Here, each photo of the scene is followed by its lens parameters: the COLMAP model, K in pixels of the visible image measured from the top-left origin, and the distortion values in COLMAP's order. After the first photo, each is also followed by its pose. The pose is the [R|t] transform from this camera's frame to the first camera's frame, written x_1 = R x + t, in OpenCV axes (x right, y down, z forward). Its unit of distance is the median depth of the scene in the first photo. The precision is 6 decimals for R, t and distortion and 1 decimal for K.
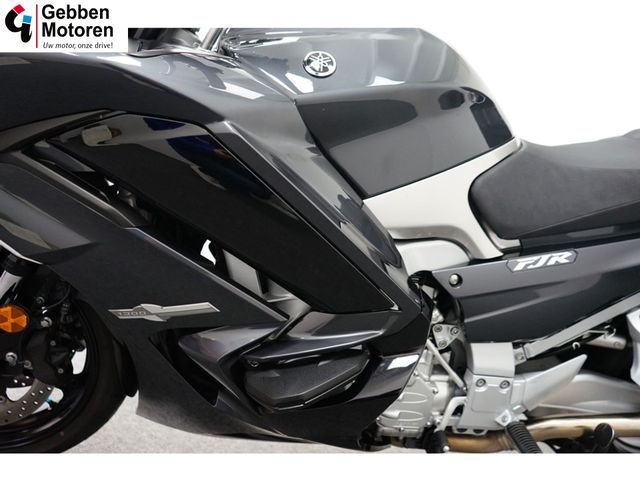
lens RADIAL K [[509.6, 0, 320.0], [0, 509.6, 240.0], [0, 0, 1]] dist [-0.002828, -0.002093]
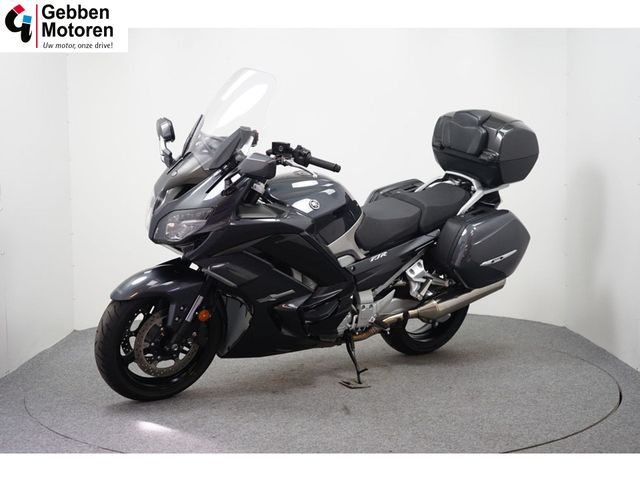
lens RADIAL K [[884.4, 0, 320.0], [0, 884.4, 240.0], [0, 0, 1]] dist [0.003669, -0.006698]
pose [[0.853825, -0.152365, 0.497762, -2.123465], [0.146813, 0.987871, 0.050556, -0.323576], [-0.499428, 0.029912, 0.865839, -2.874471]]
